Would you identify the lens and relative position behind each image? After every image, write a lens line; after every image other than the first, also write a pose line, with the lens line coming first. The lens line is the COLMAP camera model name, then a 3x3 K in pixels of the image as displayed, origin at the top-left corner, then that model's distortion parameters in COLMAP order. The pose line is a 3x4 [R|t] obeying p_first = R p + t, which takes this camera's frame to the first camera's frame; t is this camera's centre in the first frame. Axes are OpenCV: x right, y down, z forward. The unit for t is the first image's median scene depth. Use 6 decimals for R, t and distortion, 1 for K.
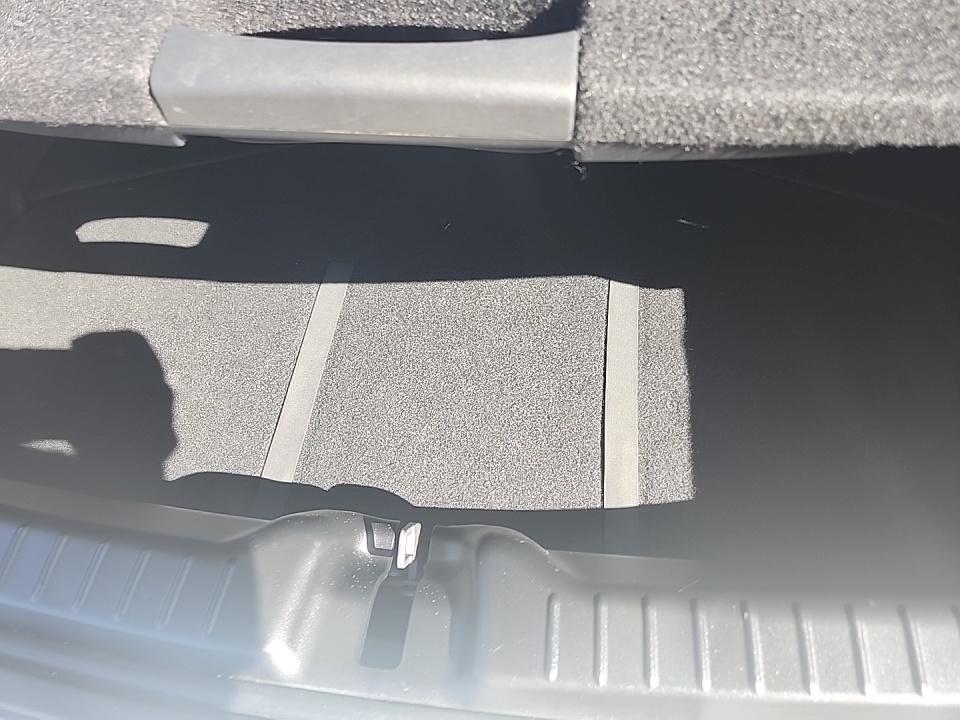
lens RADIAL K [[646.5, 0, 479.8], [0, 646.5, 362.4], [0, 0, 1]] dist [0.049535, -0.040751]
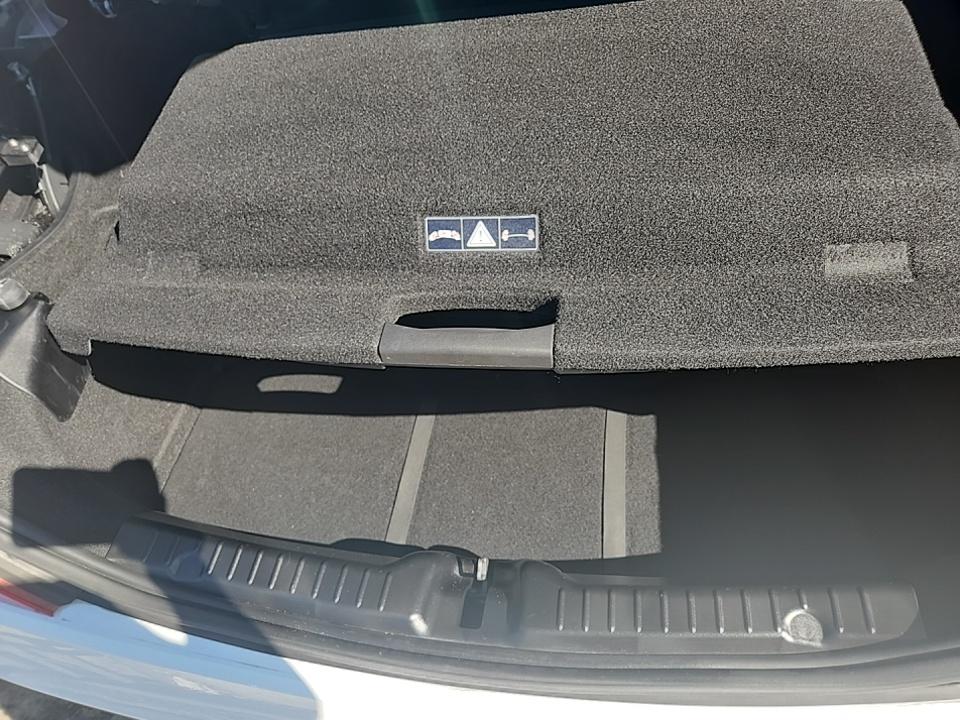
lens RADIAL K [[646.5, 0, 476.3], [0, 646.5, 361.8], [0, 0, 1]] dist [0.049535, -0.040751]
pose [[0.996549, -0.028490, -0.077965, 0.021619], [0.015031, 0.985663, -0.168057, 0.014916], [0.081635, 0.166305, 0.982689, -0.644516]]
